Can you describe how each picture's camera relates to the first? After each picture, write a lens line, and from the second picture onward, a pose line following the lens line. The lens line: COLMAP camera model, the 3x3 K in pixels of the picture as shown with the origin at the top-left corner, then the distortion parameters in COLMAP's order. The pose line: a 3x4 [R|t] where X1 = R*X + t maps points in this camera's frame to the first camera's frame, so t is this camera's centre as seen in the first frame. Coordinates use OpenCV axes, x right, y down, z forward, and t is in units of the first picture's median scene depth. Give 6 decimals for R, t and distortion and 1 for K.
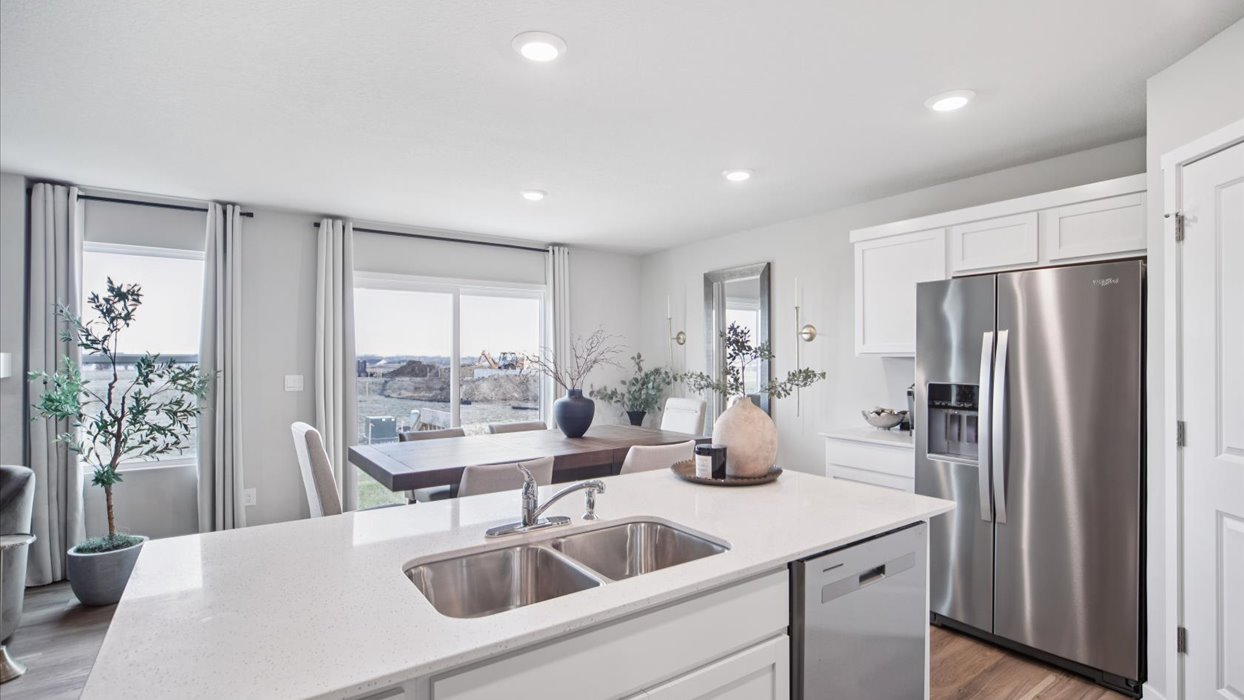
lens RADIAL K [[582.7, 0, 622.0], [0, 582.7, 350.0], [0, 0, 1]] dist [0.001383, 0.000341]
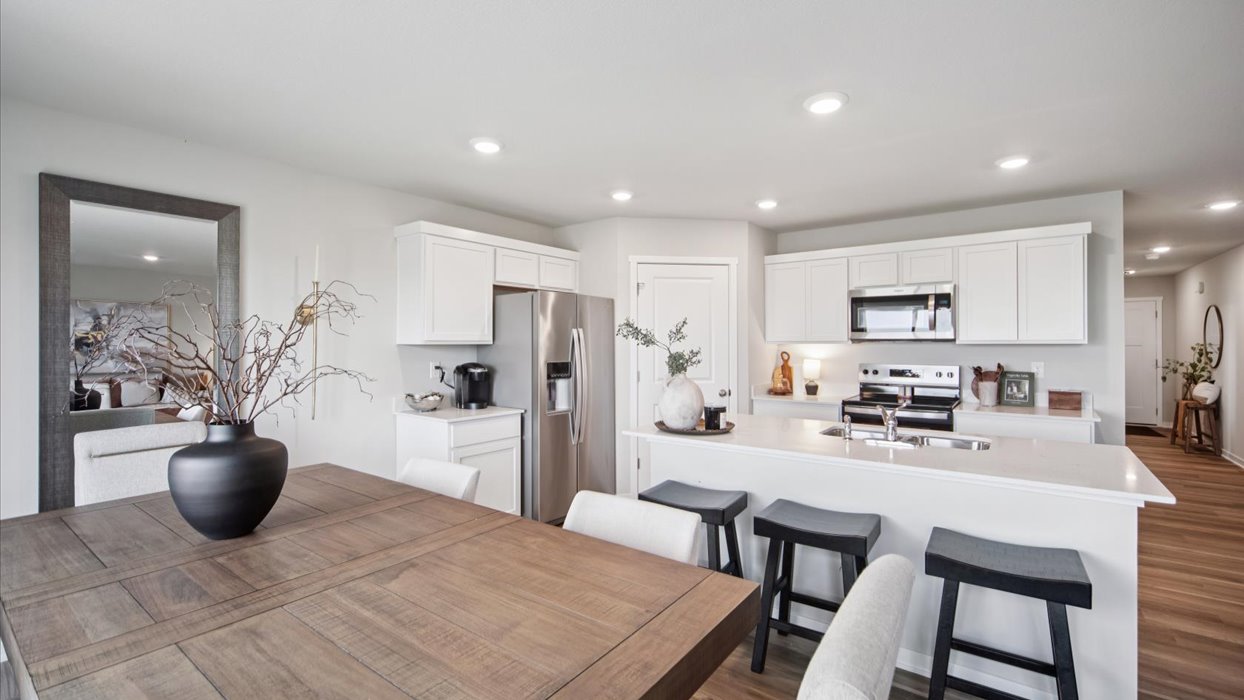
lens RADIAL K [[521.4, 0, 624.2], [0, 521.4, 339.6], [0, 0, 1]] dist [0.000817, 0.000691]
pose [[-0.292587, 0.006566, 0.956216, -0.501085], [-0.010537, 0.999894, -0.010090, 0.007568], [-0.956181, -0.013028, -0.292486, 0.792176]]
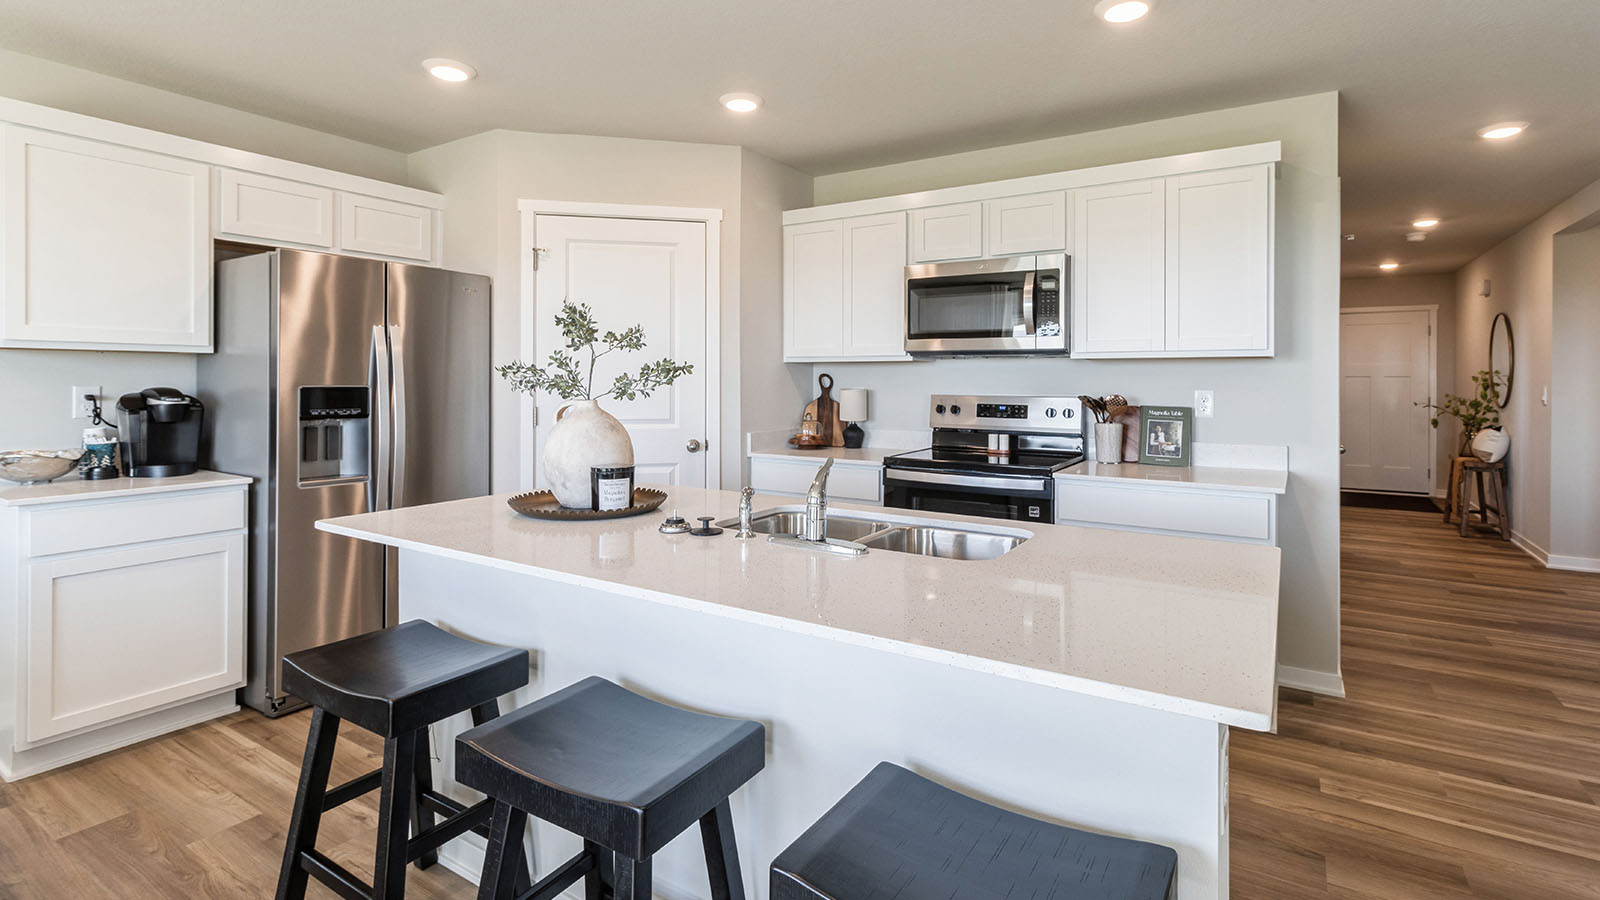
lens RADIAL K [[769.8, 0, 773.4], [0, 769.8, 372.1], [0, 0, 1]] dist [0.000711, -0.000075]
pose [[-0.364867, 0.003737, 0.931052, -0.411516], [-0.014646, 0.999845, -0.009753, 0.024870], [-0.930945, -0.017195, -0.364756, 0.535887]]
